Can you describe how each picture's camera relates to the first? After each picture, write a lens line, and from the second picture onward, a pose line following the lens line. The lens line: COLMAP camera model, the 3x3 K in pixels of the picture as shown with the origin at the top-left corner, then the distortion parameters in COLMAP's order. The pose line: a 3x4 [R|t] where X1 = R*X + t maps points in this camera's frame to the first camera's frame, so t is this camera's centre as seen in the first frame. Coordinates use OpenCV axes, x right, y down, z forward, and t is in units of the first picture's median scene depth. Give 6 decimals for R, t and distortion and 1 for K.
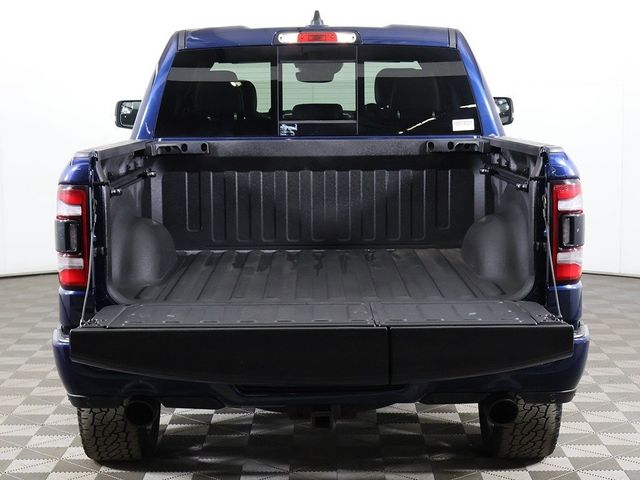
lens RADIAL K [[1164.8, 0, 317.5], [0, 1164.8, 241.2], [0, 0, 1]] dist [0.069128, 0.000000]
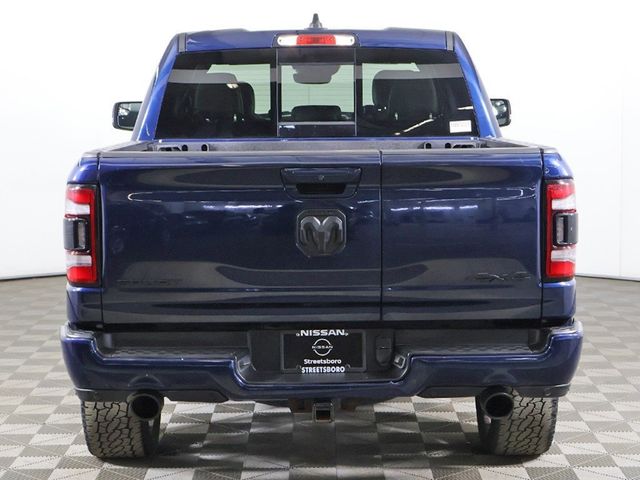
lens RADIAL K [[1164.8, 0, 321.5], [0, 1164.8, 242.2], [0, 0, 1]] dist [0.069128, 0.000000]
pose [[0.999985, -0.001088, 0.005409, -0.001306], [0.001090, 0.999999, -0.000429, 0.001405], [-0.005409, 0.000434, 0.999985, -0.013658]]
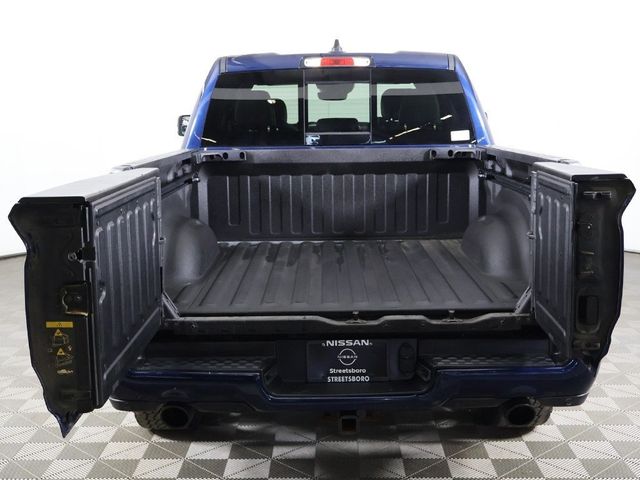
lens RADIAL K [[763.5, 0, 326.3], [0, 763.5, 238.2], [0, 0, 1]] dist [0.030880, 0.000000]
pose [[0.999972, -0.003670, -0.006497, -0.006919], [0.003950, 0.999044, 0.043545, -0.030079], [0.006331, -0.043569, 0.999030, 0.219544]]
